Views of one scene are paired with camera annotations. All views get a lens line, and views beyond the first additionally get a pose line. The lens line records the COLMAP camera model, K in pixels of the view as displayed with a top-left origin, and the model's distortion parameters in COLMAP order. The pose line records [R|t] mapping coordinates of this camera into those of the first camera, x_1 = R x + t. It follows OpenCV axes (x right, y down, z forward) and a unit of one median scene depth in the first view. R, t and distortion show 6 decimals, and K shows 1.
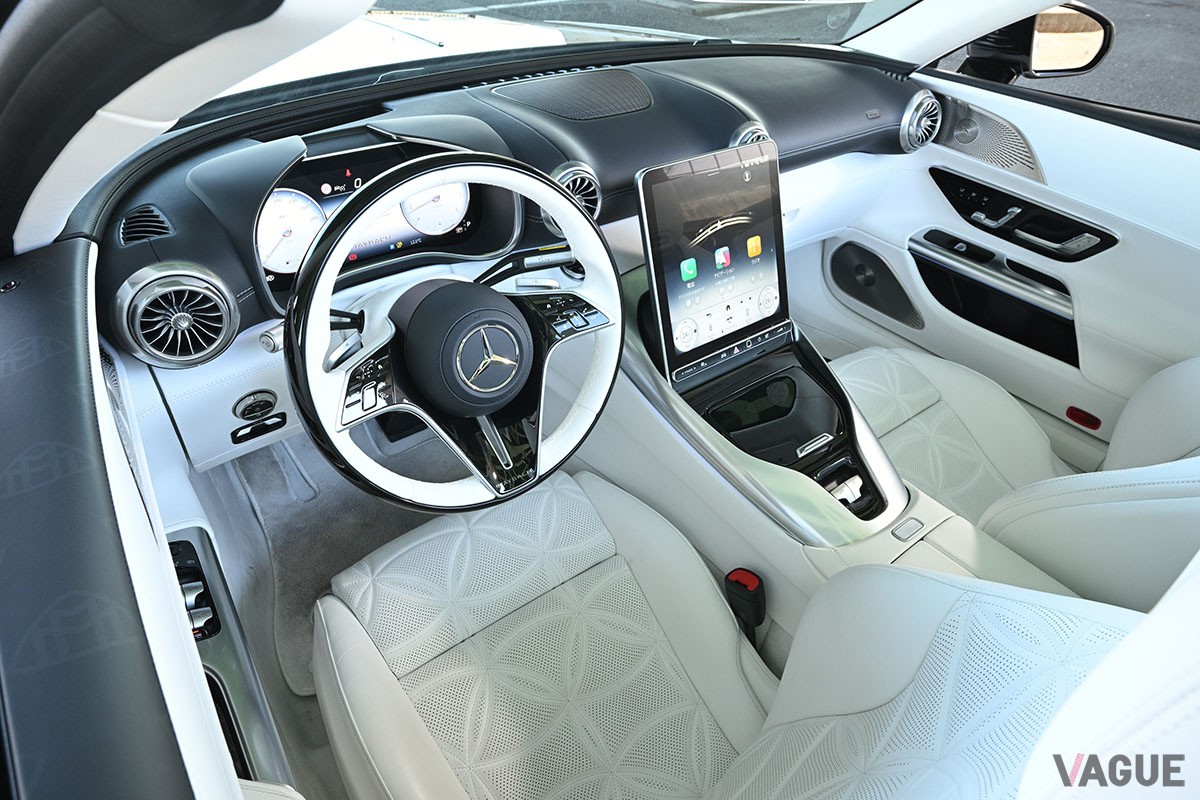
lens RADIAL K [[735.4, 0, 600.0], [0, 735.4, 400.0], [0, 0, 1]] dist [0.002502, 0.000191]
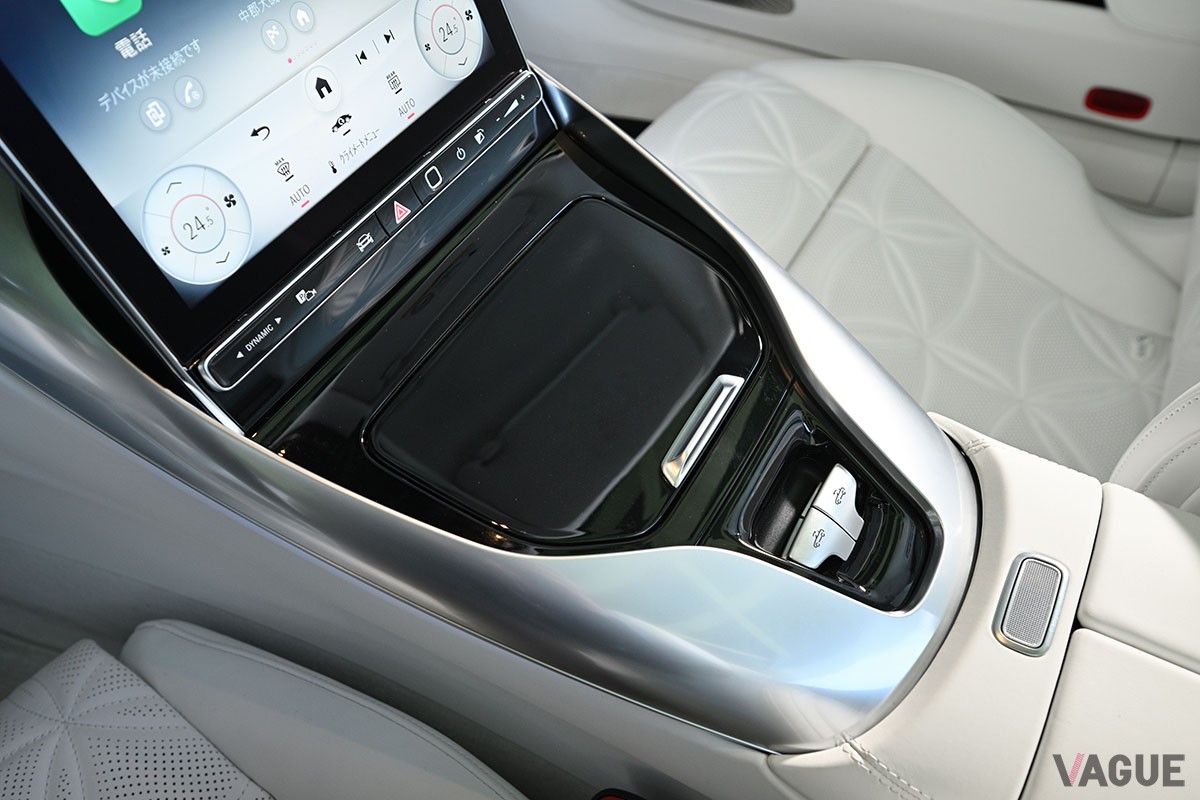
lens RADIAL K [[915.7, 0, 600.0], [0, 915.7, 400.0], [0, 0, 1]] dist [-0.004088, -0.000724]
pose [[0.923486, -0.339456, 0.178728, 0.156024], [0.292728, 0.924637, 0.243631, -0.059263], [-0.247961, -0.172671, 0.953258, 0.541294]]
